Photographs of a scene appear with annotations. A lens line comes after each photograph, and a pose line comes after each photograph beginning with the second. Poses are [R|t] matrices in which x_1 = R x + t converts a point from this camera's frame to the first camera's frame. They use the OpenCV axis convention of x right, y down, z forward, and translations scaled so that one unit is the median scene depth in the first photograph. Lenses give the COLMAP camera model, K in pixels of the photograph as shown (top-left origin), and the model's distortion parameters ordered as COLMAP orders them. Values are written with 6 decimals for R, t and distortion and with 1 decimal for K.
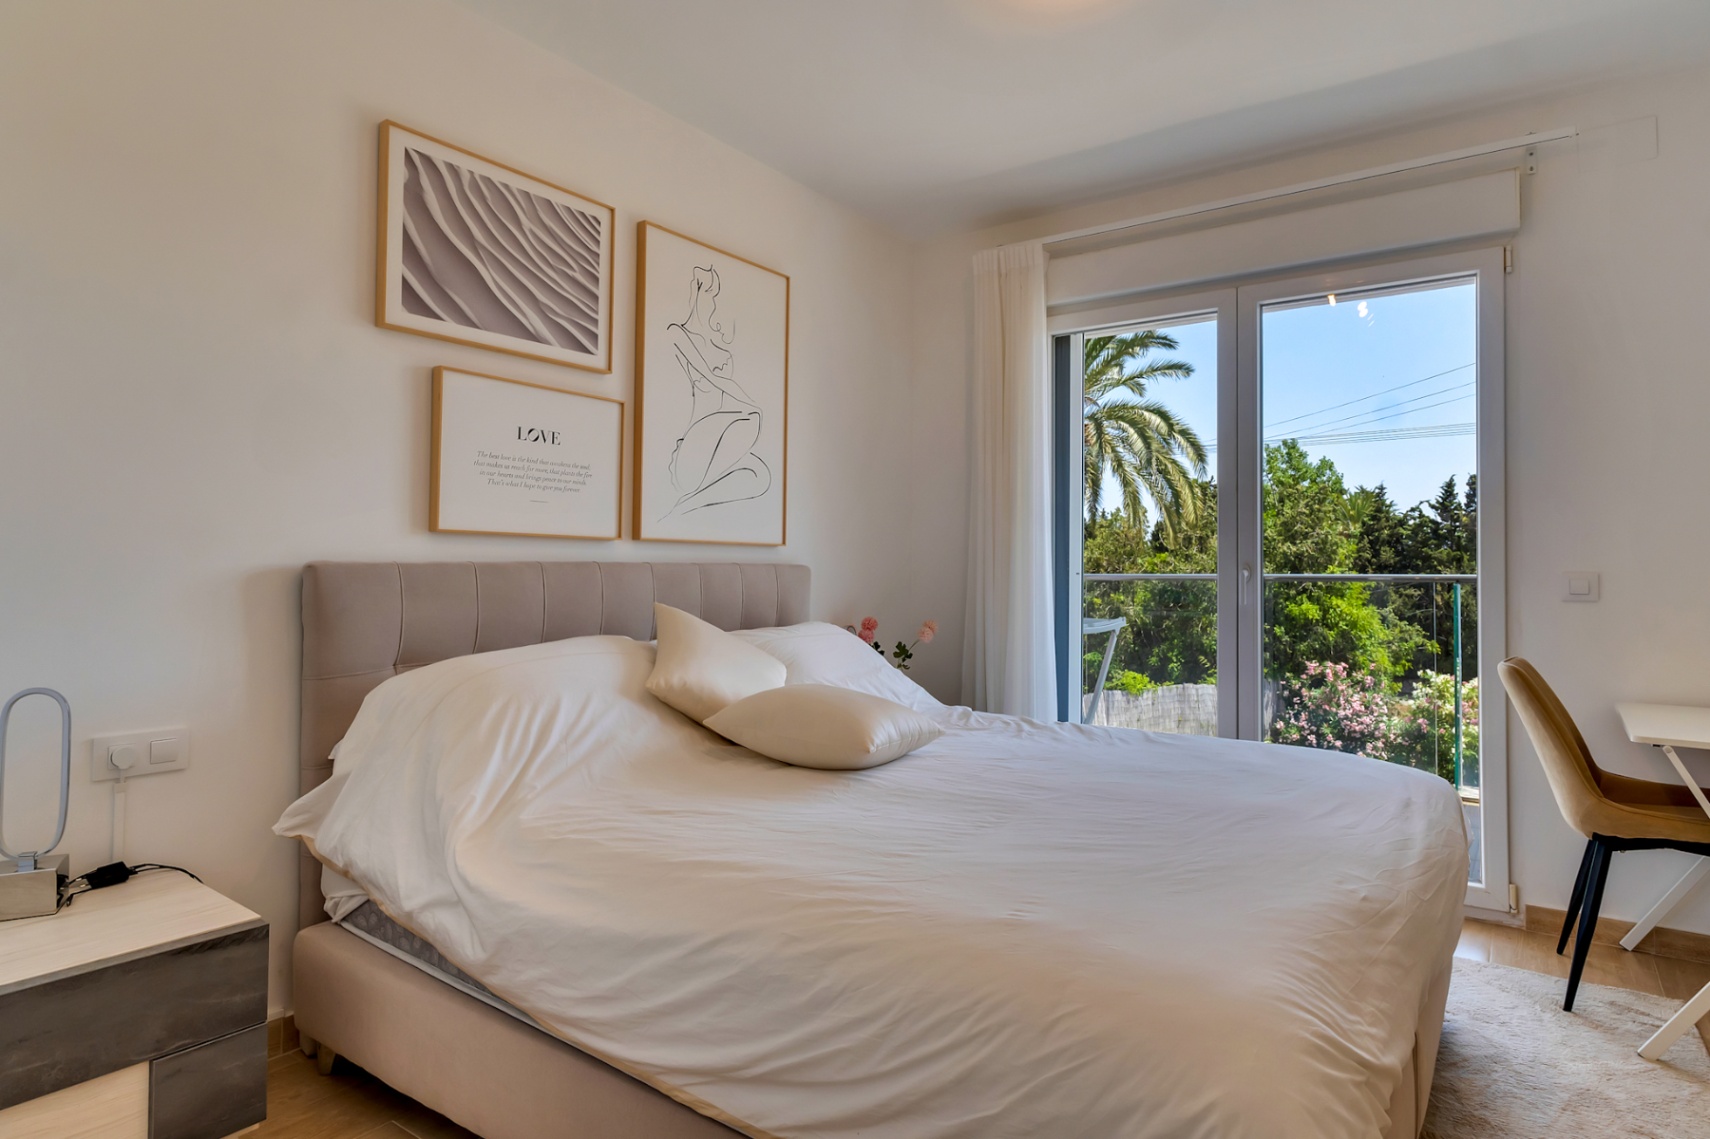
lens RADIAL K [[958.0, 0, 852.1], [0, 958.0, 545.6], [0, 0, 1]] dist [0.000481, 0.000179]
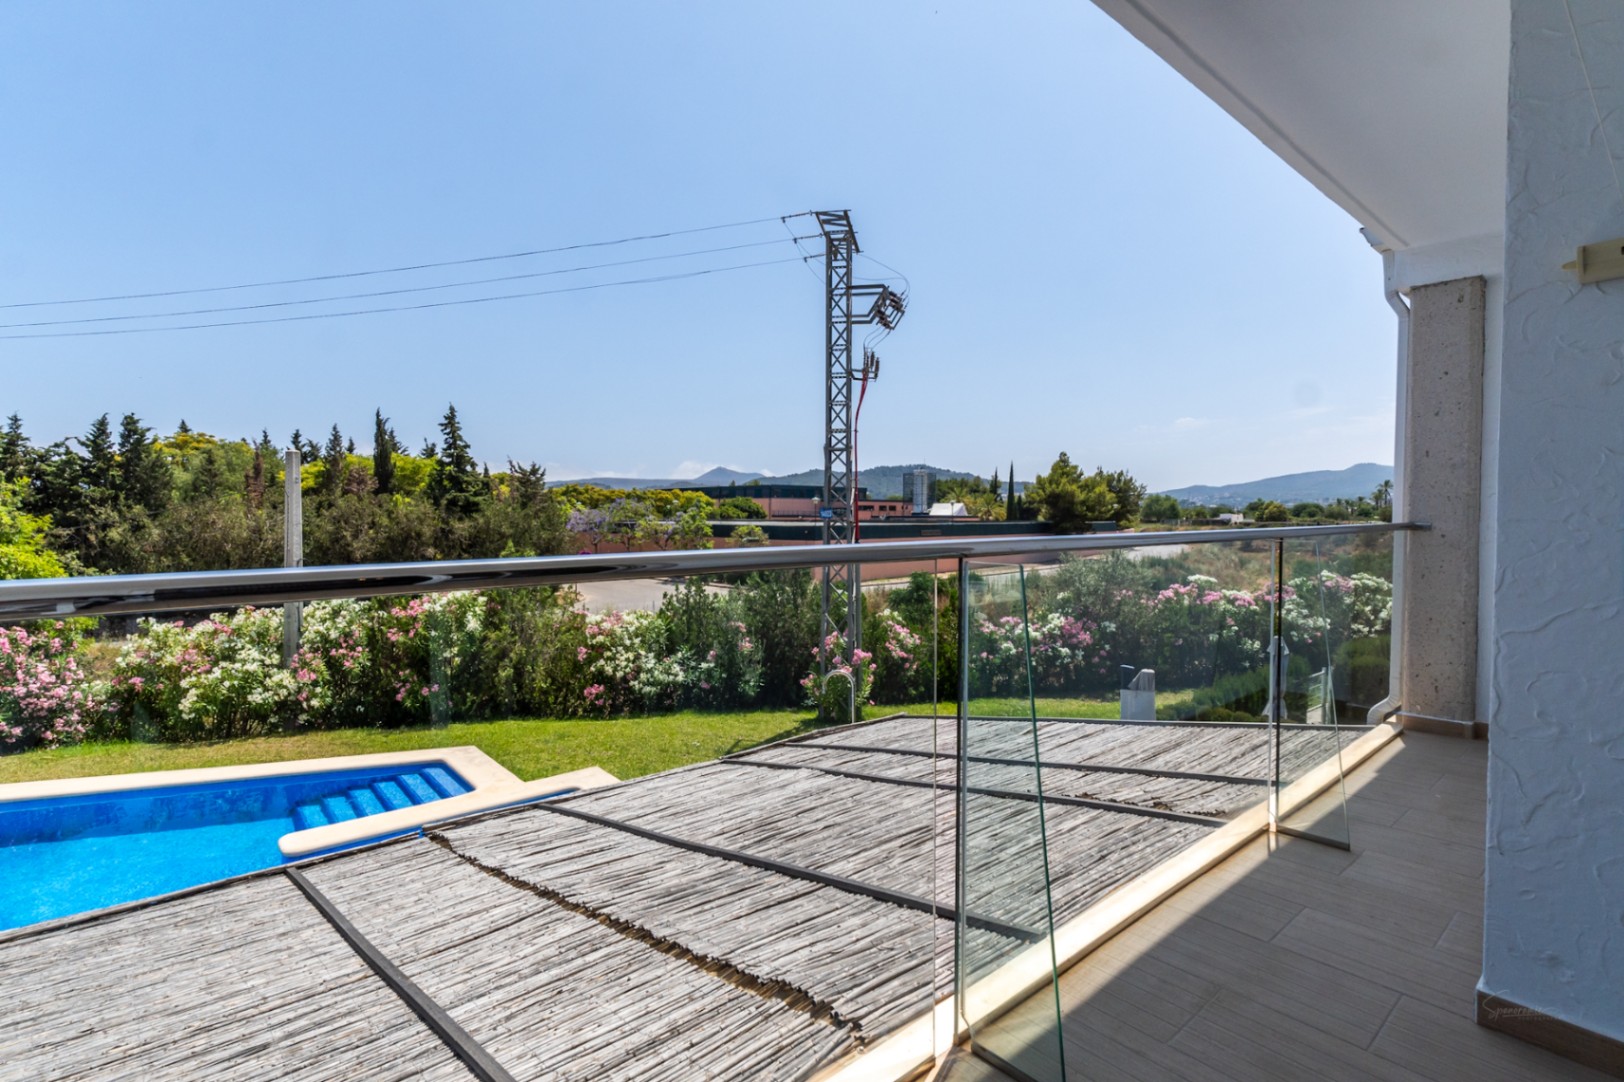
lens RADIAL K [[774.3, 0, 806.0], [0, 774.3, 528.8], [0, 0, 1]] dist [-0.000738, -0.000661]
pose [[0.247005, -0.028188, 0.968604, 0.050783], [-0.023062, 0.999123, 0.034957, 0.003224], [-0.968740, -0.030973, 0.246139, 0.198585]]
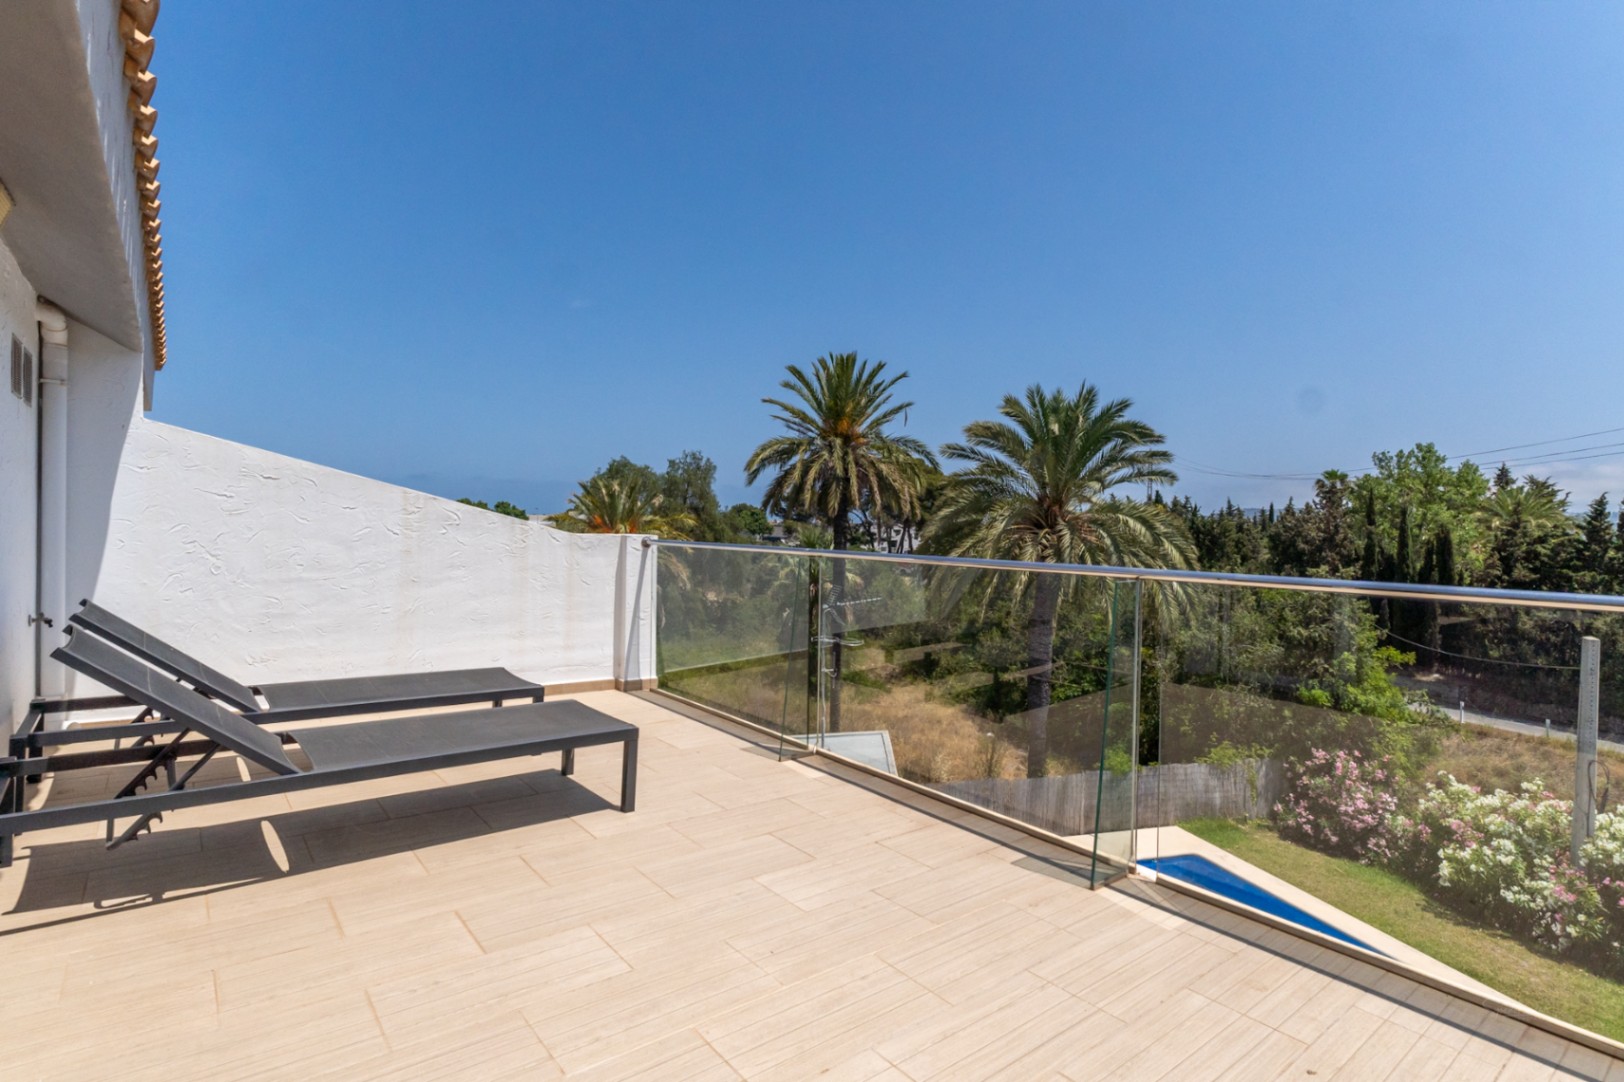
lens RADIAL K [[797.9, 0, 776.2], [0, 797.9, 532.4], [0, 0, 1]] dist [-0.013911, -0.000766]
pose [[0.953579, 0.012176, -0.300897, 0.175942], [-0.001427, 0.999354, 0.035916, -0.133953], [0.301140, -0.033819, 0.952980, 0.029208]]
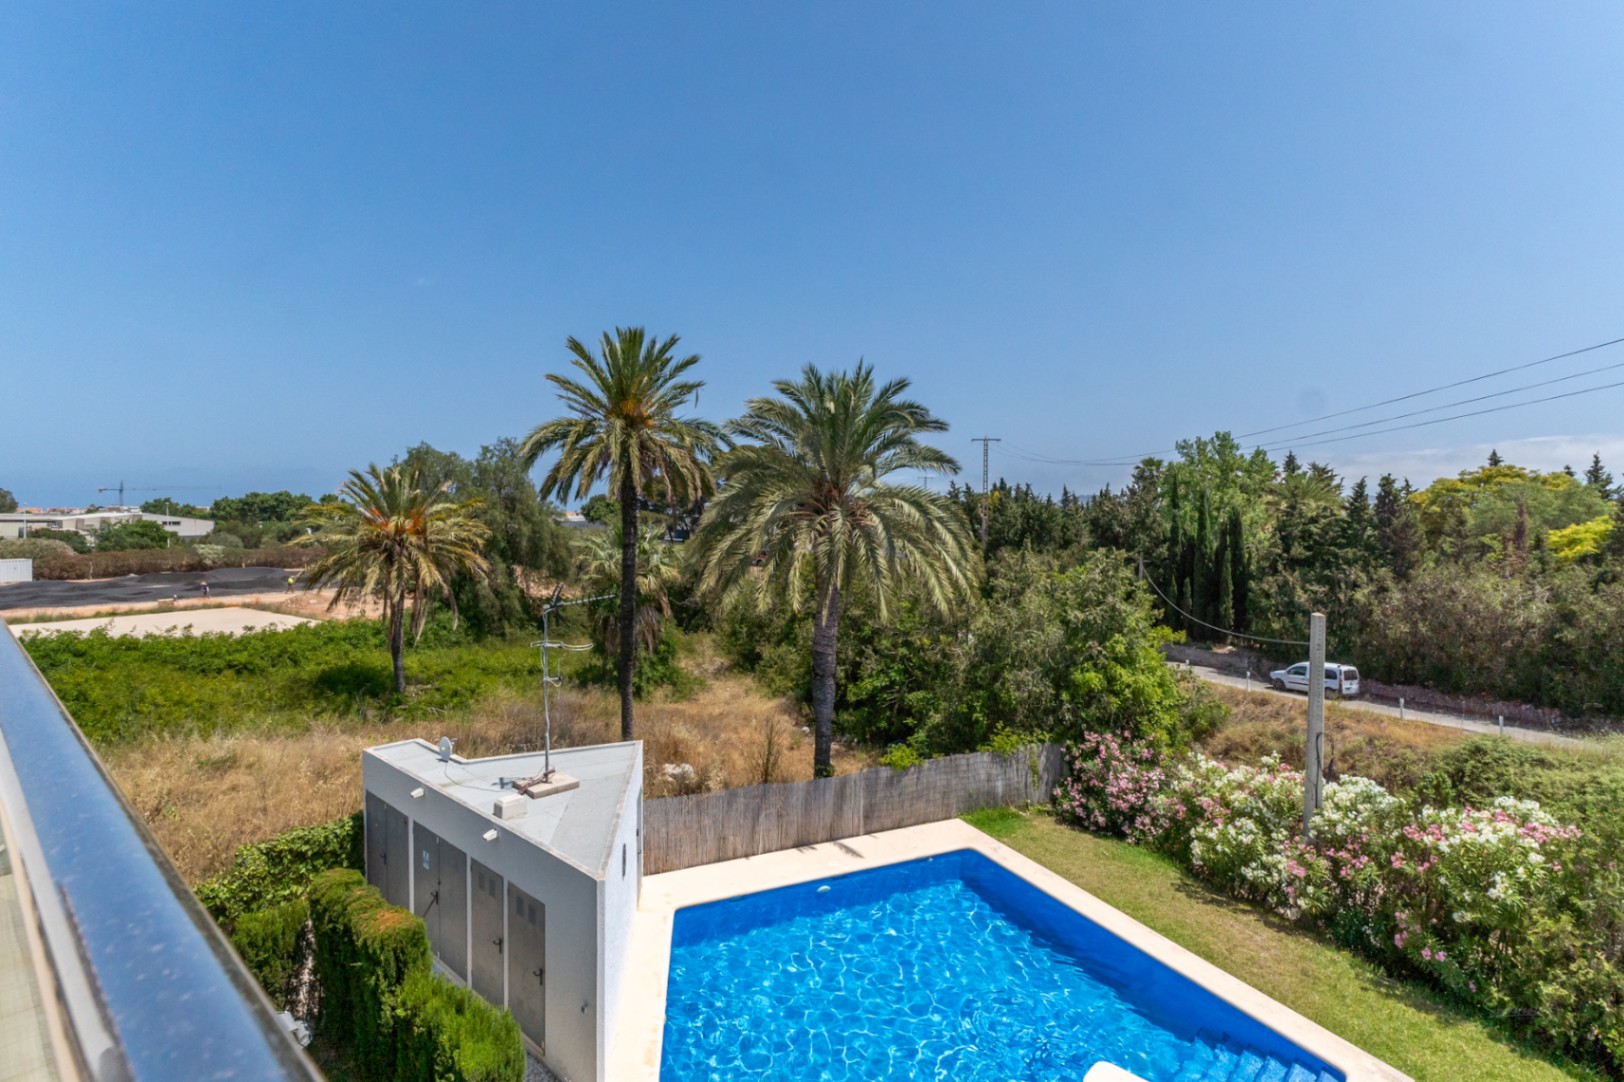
lens RADIAL K [[805.8, 0, 788.8], [0, 805.8, 535.4], [0, 0, 1]] dist [-0.002008, 0.000616]
pose [[0.991854, -0.000008, -0.127380, 0.259830], [0.006731, 0.998606, 0.052351, -0.130588], [0.127202, -0.052782, 0.990472, 0.112269]]
